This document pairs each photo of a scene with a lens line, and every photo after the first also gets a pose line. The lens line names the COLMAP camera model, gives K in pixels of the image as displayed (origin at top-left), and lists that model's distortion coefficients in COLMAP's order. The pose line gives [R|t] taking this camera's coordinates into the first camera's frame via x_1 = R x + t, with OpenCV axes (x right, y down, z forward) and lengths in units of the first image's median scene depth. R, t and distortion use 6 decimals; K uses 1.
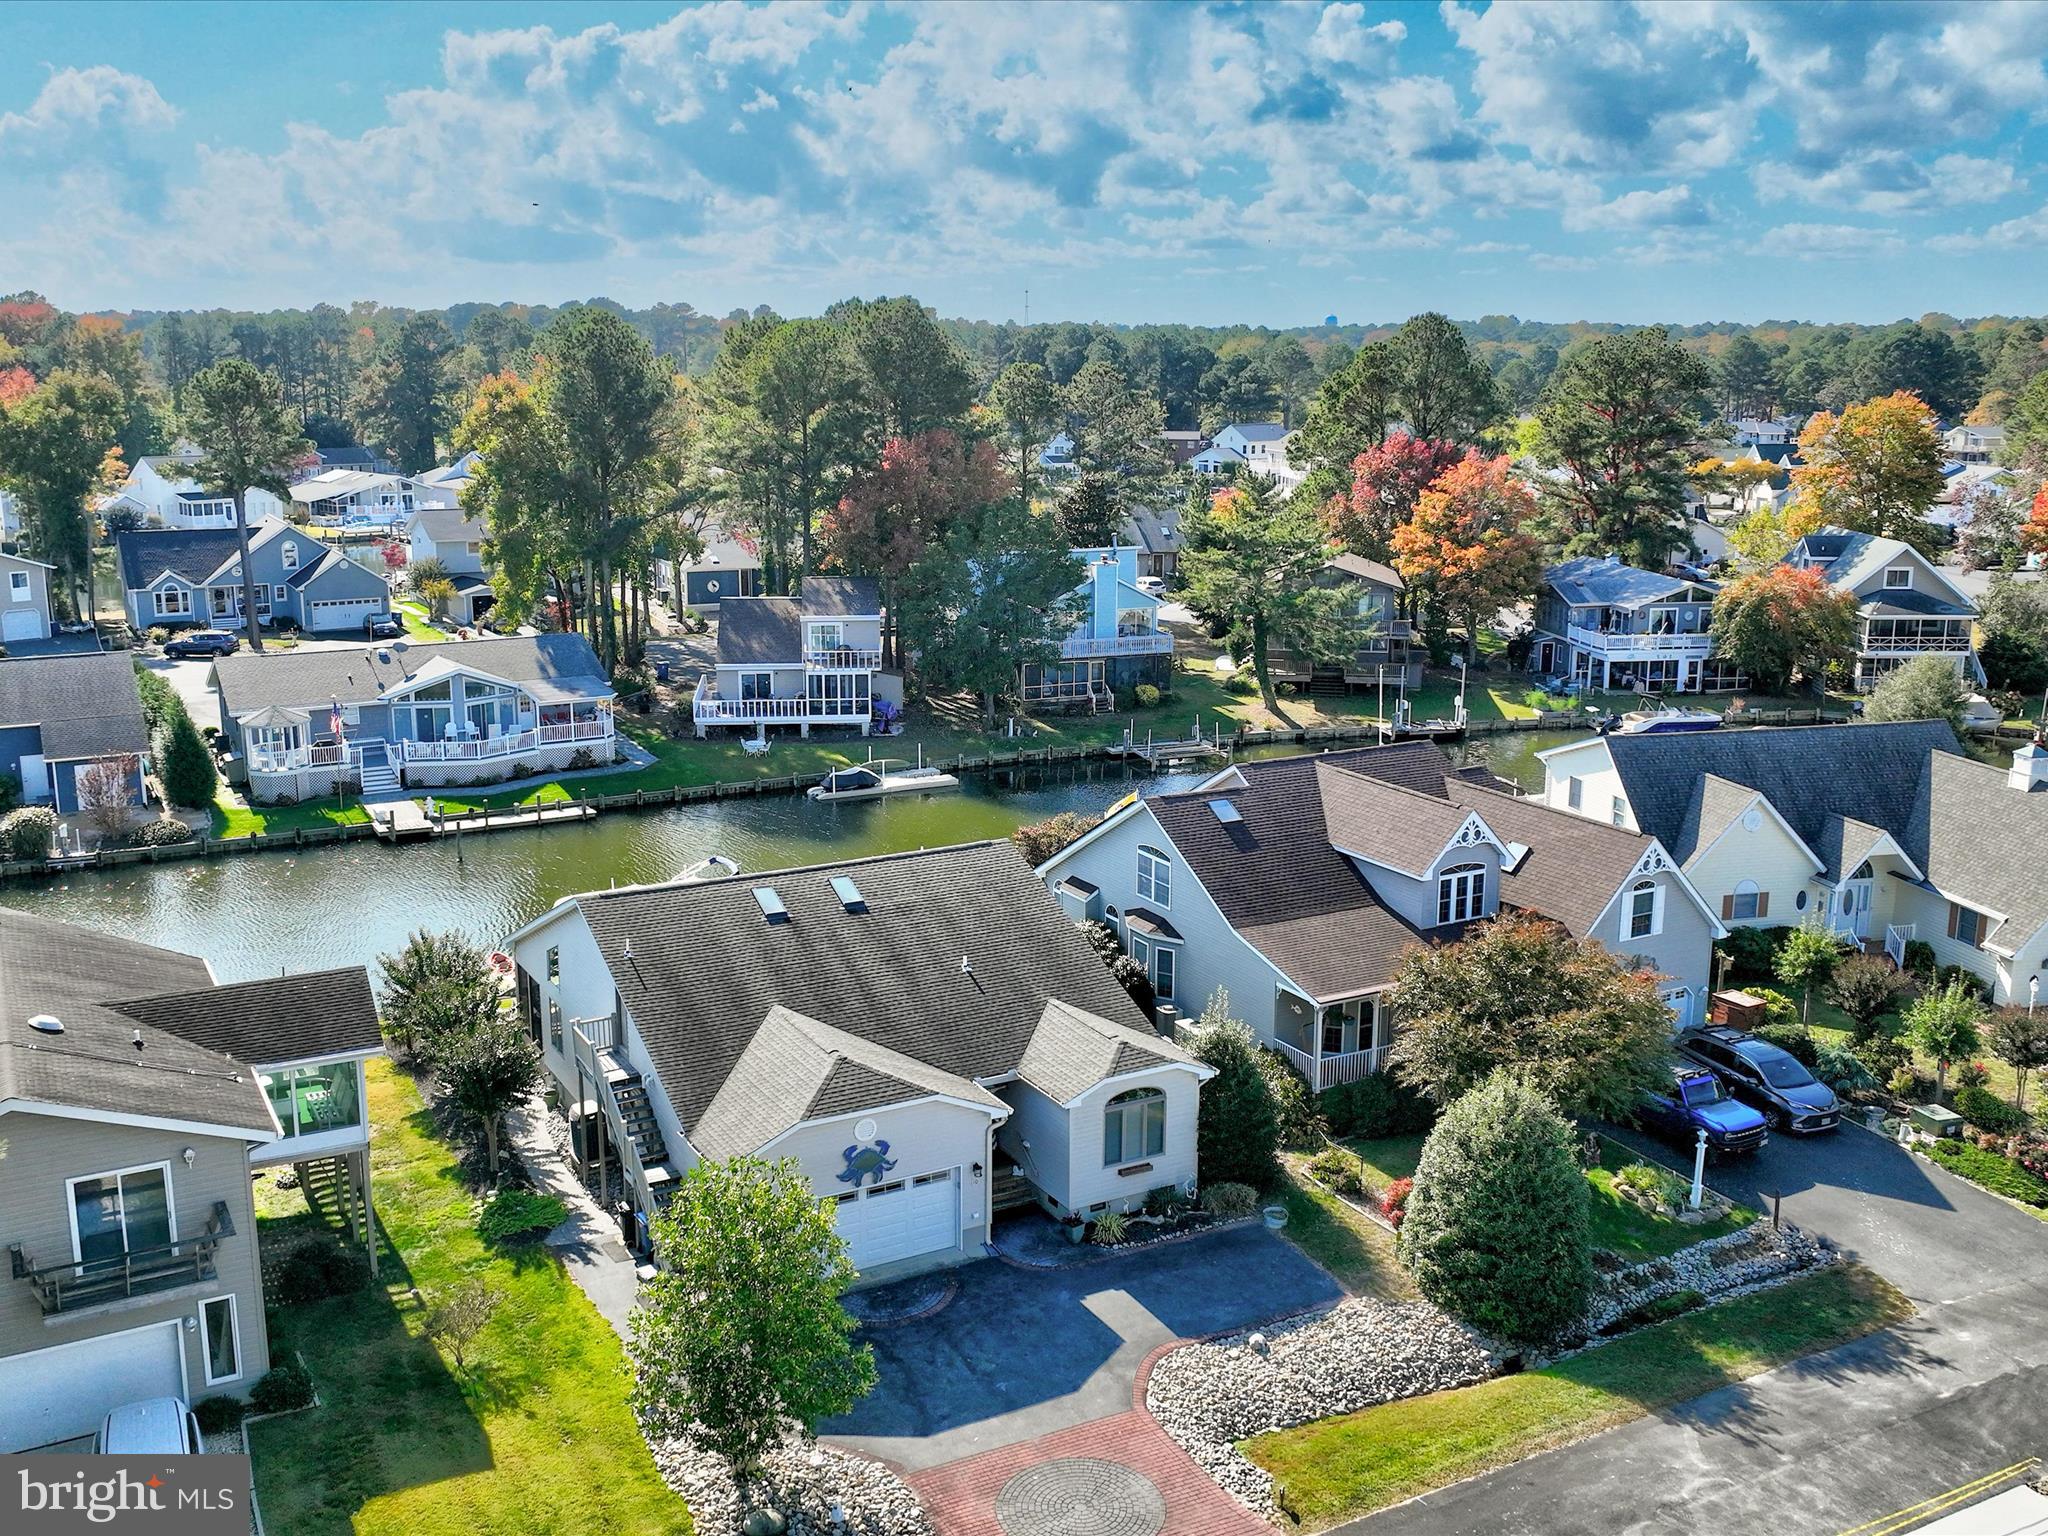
lens RADIAL K [[1915.7, 0, 1027.7], [0, 1915.7, 784.1], [0, 0, 1]] dist [0.012865, -0.022662]
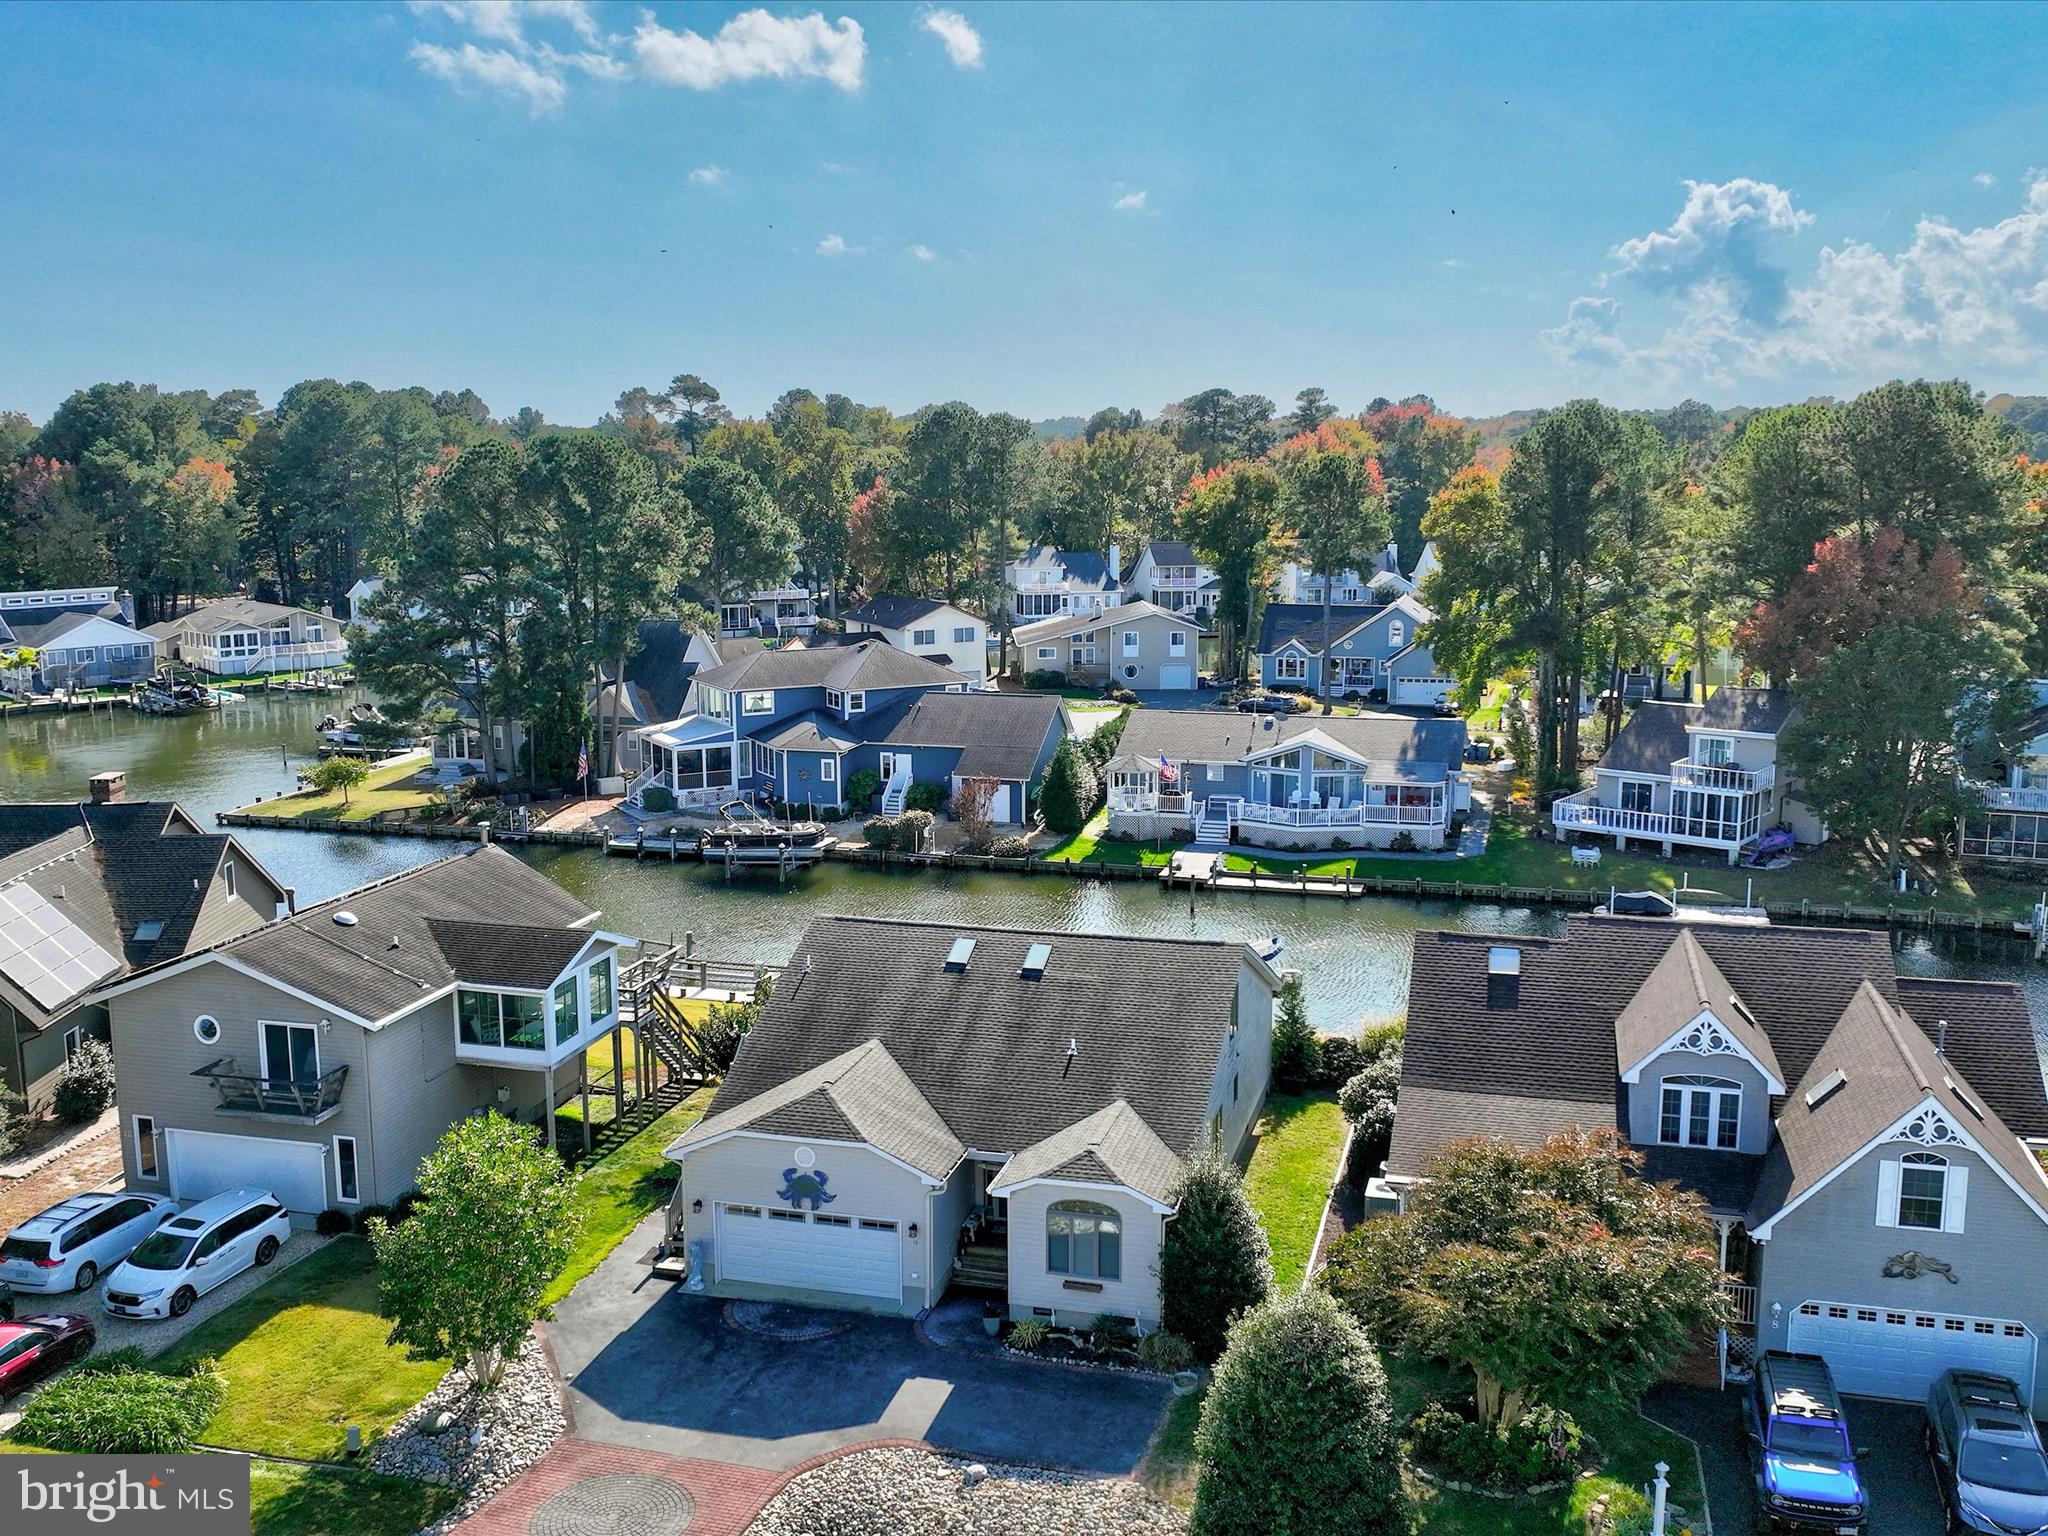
lens RADIAL K [[1915.7, 0, 1027.7], [0, 1915.7, 784.1], [0, 0, 1]] dist [0.012865, -0.022662]
pose [[0.715778, 0.117996, -0.688287, 0.376965], [-0.151193, 0.988429, 0.012219, -0.030322], [0.681765, 0.095318, 0.725335, 0.150684]]
